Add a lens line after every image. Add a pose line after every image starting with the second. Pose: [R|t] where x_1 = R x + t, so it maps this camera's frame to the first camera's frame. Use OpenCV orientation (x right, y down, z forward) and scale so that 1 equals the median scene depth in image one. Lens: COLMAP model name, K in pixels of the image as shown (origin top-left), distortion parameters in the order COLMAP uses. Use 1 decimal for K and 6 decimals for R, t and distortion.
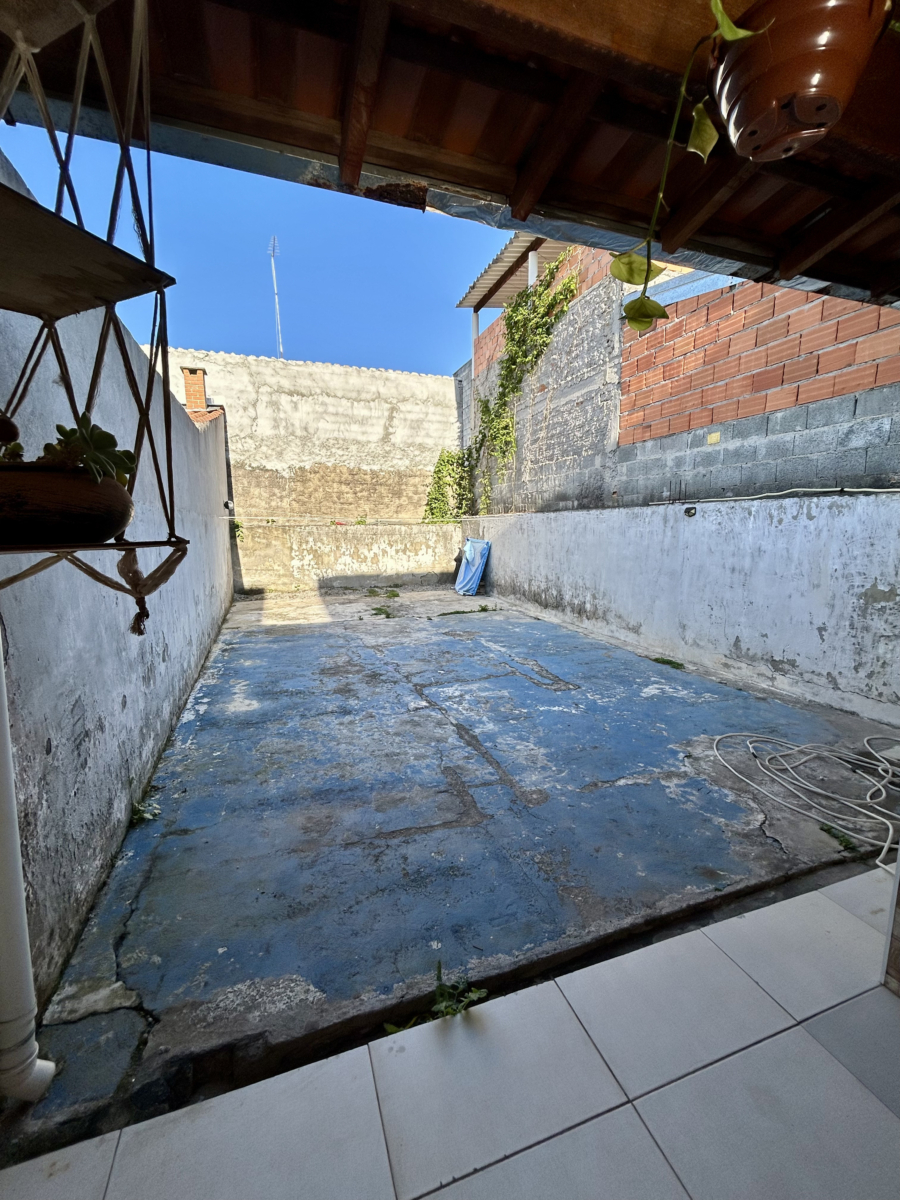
lens RADIAL K [[482.9, 0, 450.5], [0, 482.9, 598.4], [0, 0, 1]] dist [-0.000498, 0.000545]
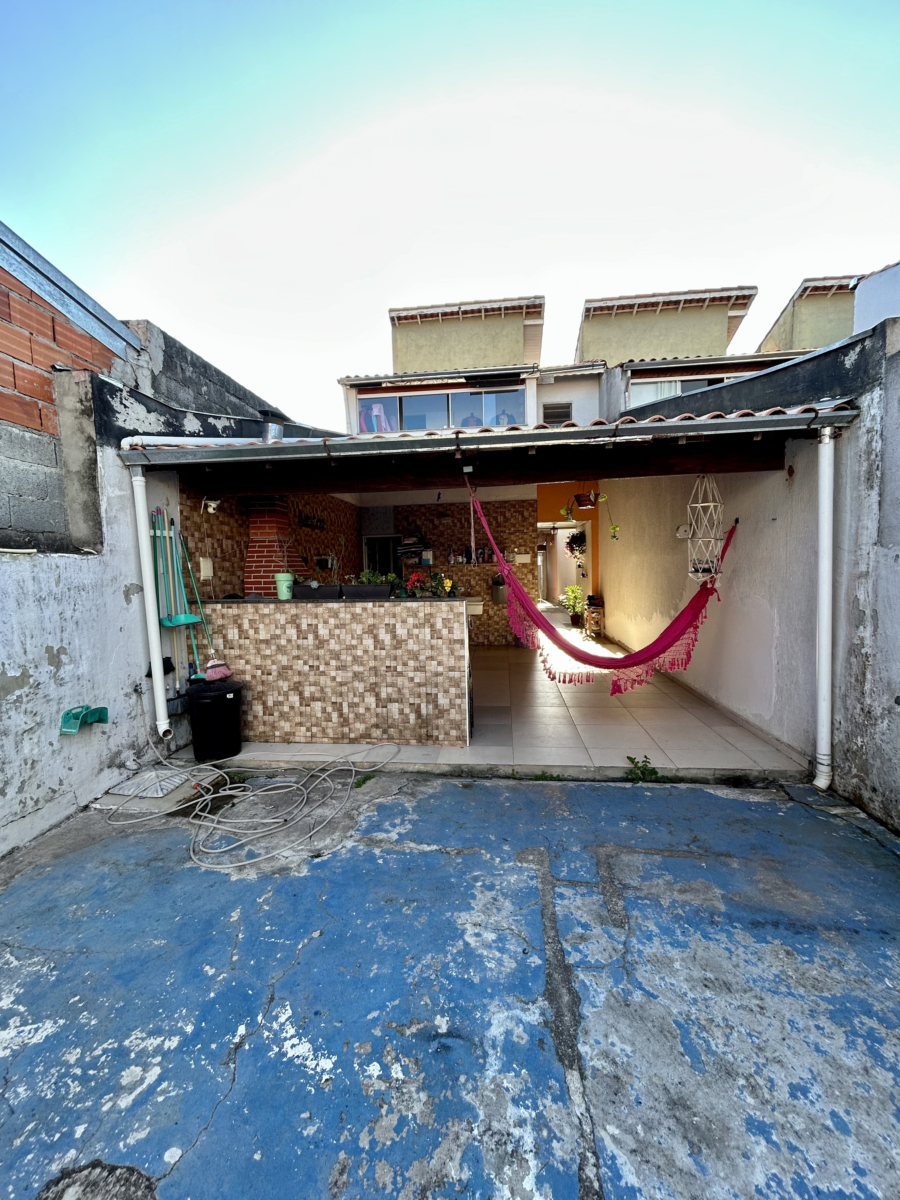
lens RADIAL K [[482.9, 0, 450.5], [0, 482.9, 598.4], [0, 0, 1]] dist [-0.000498, 0.000545]
pose [[-0.899612, -0.001971, 0.436685, -0.078638], [0.093599, 0.975879, 0.197227, -0.233102], [-0.426541, 0.218301, -0.877729, 1.393322]]
